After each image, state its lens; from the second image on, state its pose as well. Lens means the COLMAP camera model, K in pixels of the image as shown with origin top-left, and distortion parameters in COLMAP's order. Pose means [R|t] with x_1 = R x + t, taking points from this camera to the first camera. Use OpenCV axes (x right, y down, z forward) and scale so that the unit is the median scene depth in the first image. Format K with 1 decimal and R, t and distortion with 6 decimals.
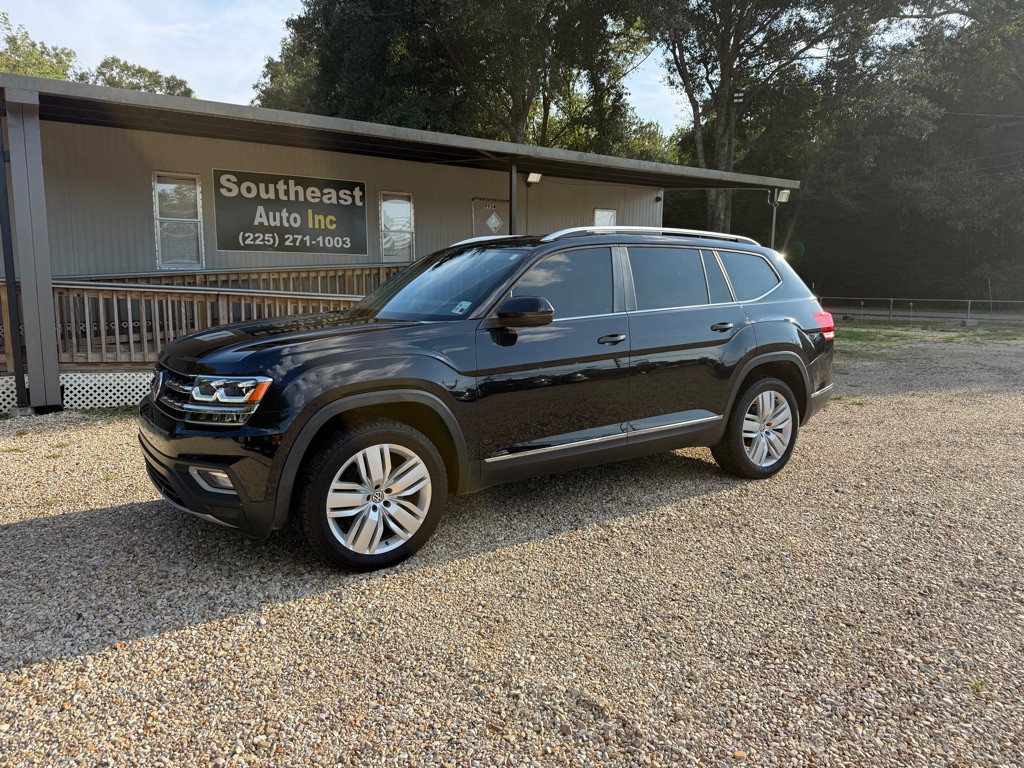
lens RADIAL K [[722.1, 0, 533.9], [0, 722.1, 367.6], [0, 0, 1]] dist [0.037676, -0.041629]
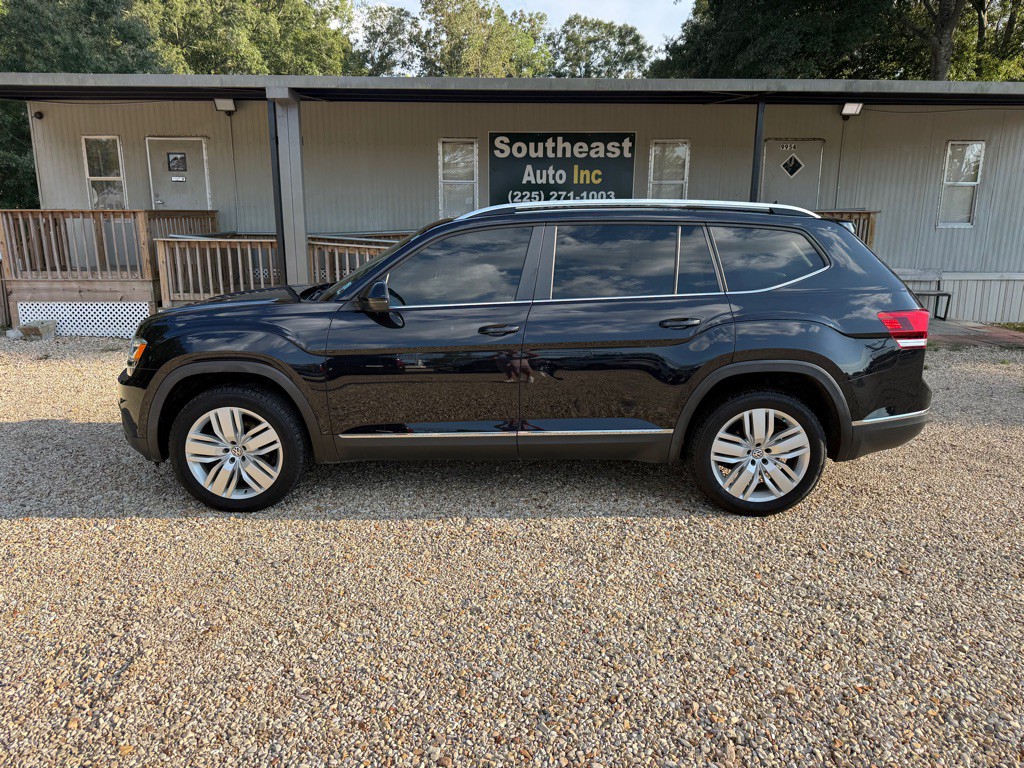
lens RADIAL K [[722.1, 0, 509.8], [0, 722.1, 393.7], [0, 0, 1]] dist [0.037676, -0.041629]
pose [[0.815237, 0.135409, -0.563074, 0.237753], [-0.070759, 0.988286, 0.135219, -0.031133], [0.574788, -0.070393, 0.815269, 0.090857]]
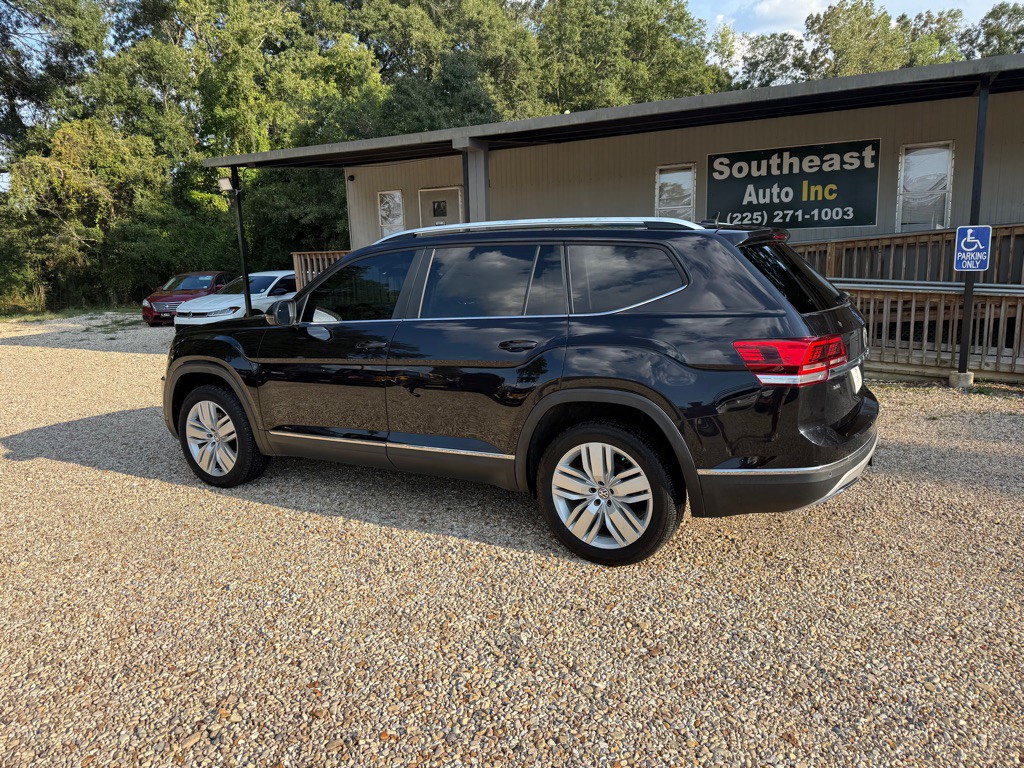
lens RADIAL K [[722.1, 0, 508.4], [0, 722.1, 372.7], [0, 0, 1]] dist [0.037676, -0.041629]
pose [[0.421884, 0.129722, -0.897322, 0.399284], [-0.077965, 0.991236, 0.106642, -0.045722], [0.903291, 0.024969, 0.428300, 0.272059]]
